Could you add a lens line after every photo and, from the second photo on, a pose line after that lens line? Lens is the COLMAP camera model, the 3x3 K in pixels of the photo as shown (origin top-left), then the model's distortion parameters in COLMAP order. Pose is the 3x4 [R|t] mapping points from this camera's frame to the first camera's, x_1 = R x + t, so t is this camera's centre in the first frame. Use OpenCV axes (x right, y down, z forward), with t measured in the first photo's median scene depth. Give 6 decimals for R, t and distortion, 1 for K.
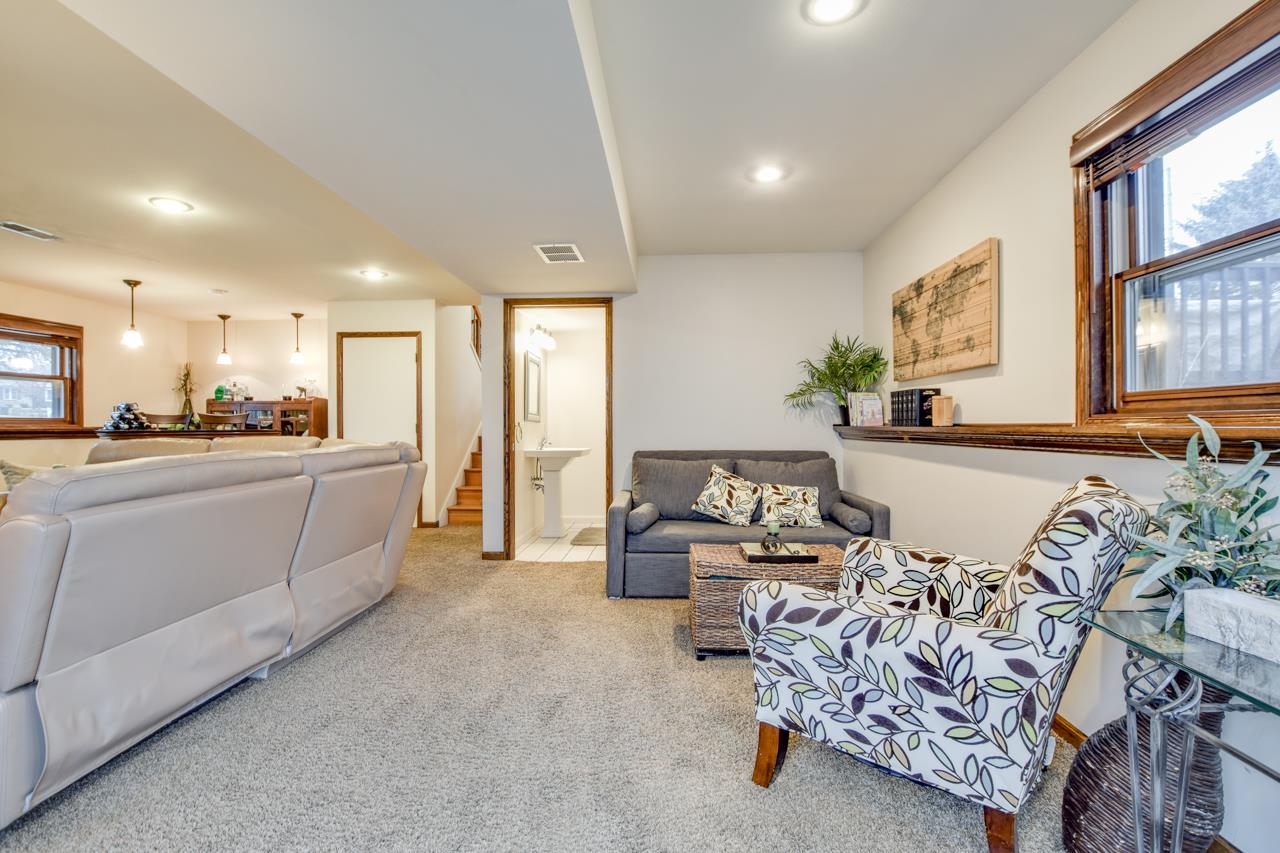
lens RADIAL K [[567.5, 0, 644.7], [0, 567.5, 427.2], [0, 0, 1]] dist [-0.022292, 0.000417]
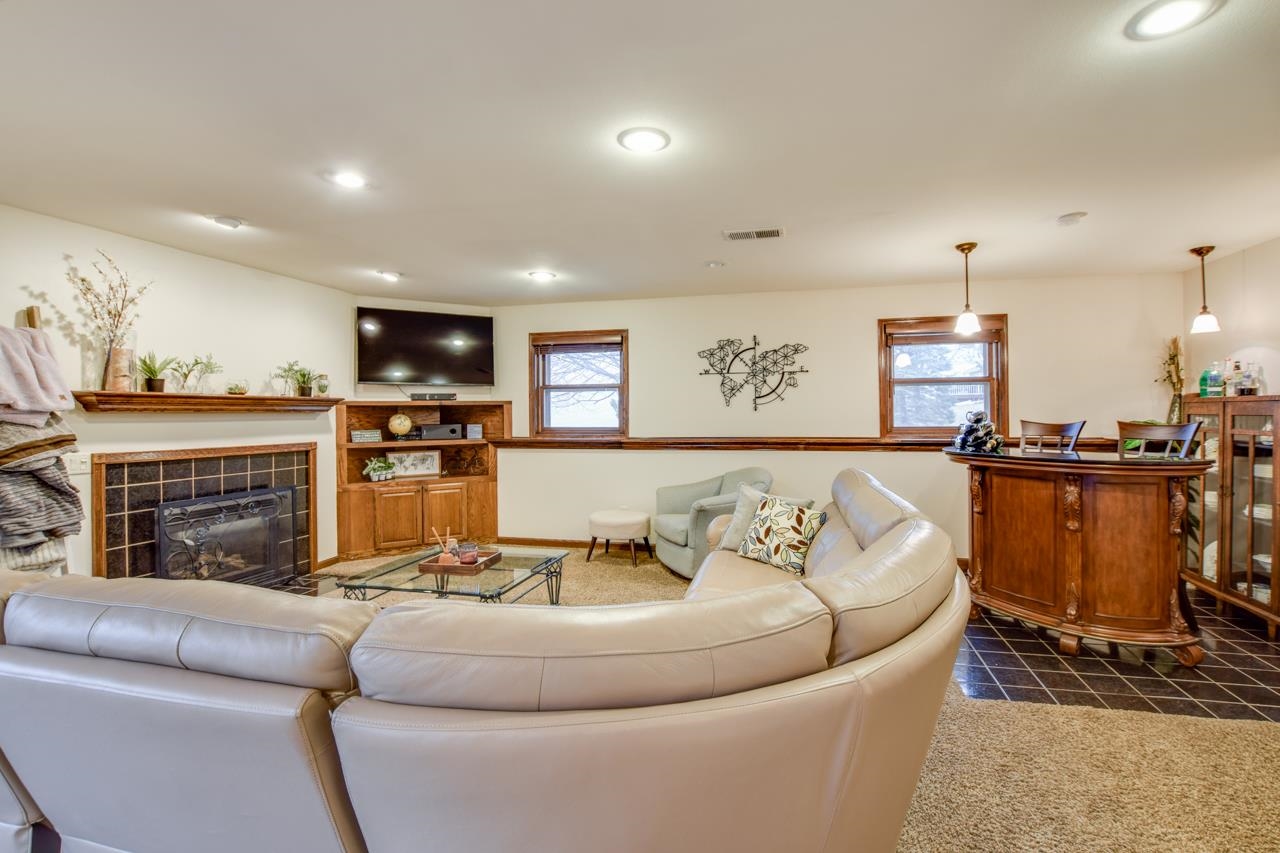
lens RADIAL K [[579.3, 0, 680.5], [0, 579.3, 412.6], [0, 0, 1]] dist [-0.019441, 0.000194]
pose [[-0.186446, 0.004376, -0.982455, -0.083730], [0.005314, 0.999980, 0.003446, -0.036227], [0.982451, -0.004579, -0.186466, 0.583813]]
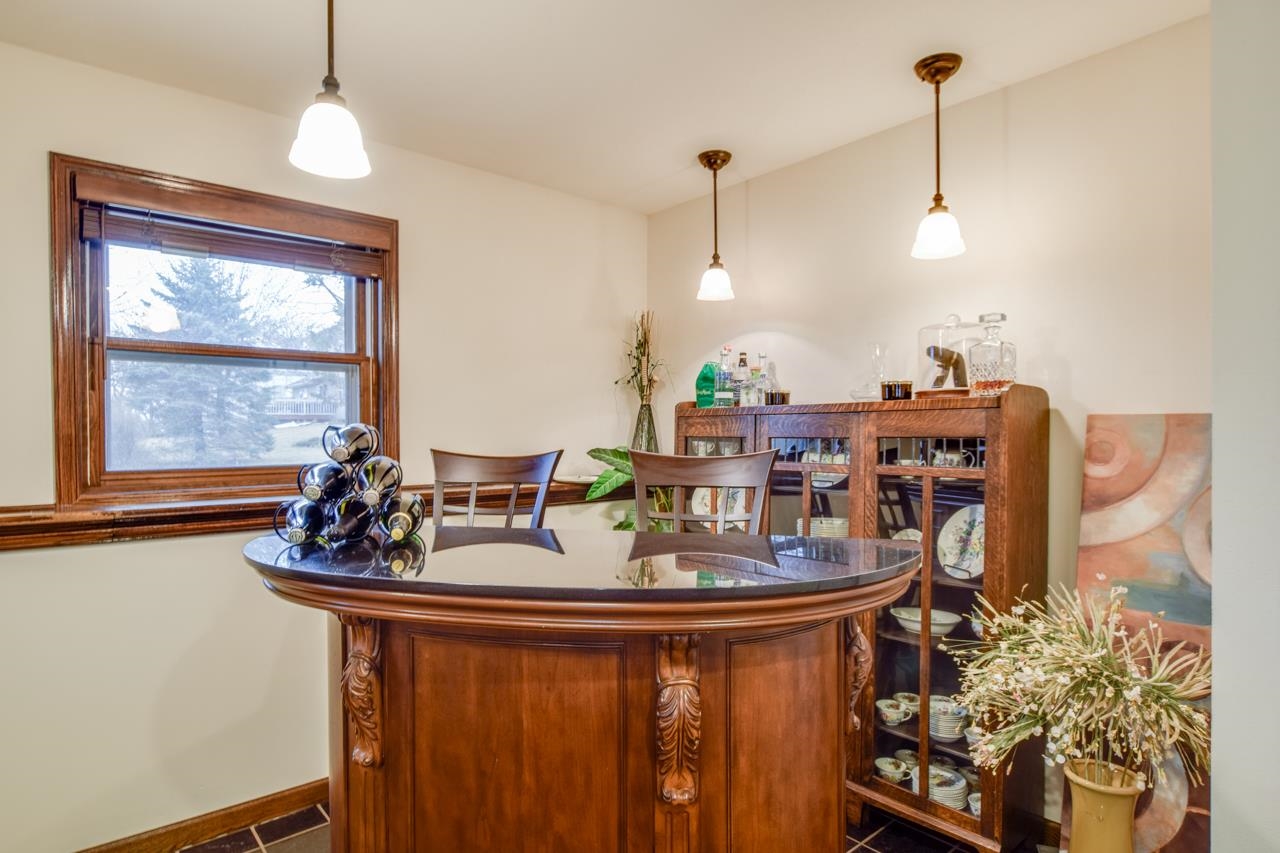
lens RADIAL K [[682.8, 0, 640.7], [0, 682.8, 433.6], [0, 0, 1]] dist [-0.011985, -0.002103]
pose [[0.682674, 0.000647, -0.730723, -0.478716], [-0.000391, 1.000000, 0.000520, -0.031447], [0.730723, -0.000070, 0.682674, 0.684002]]
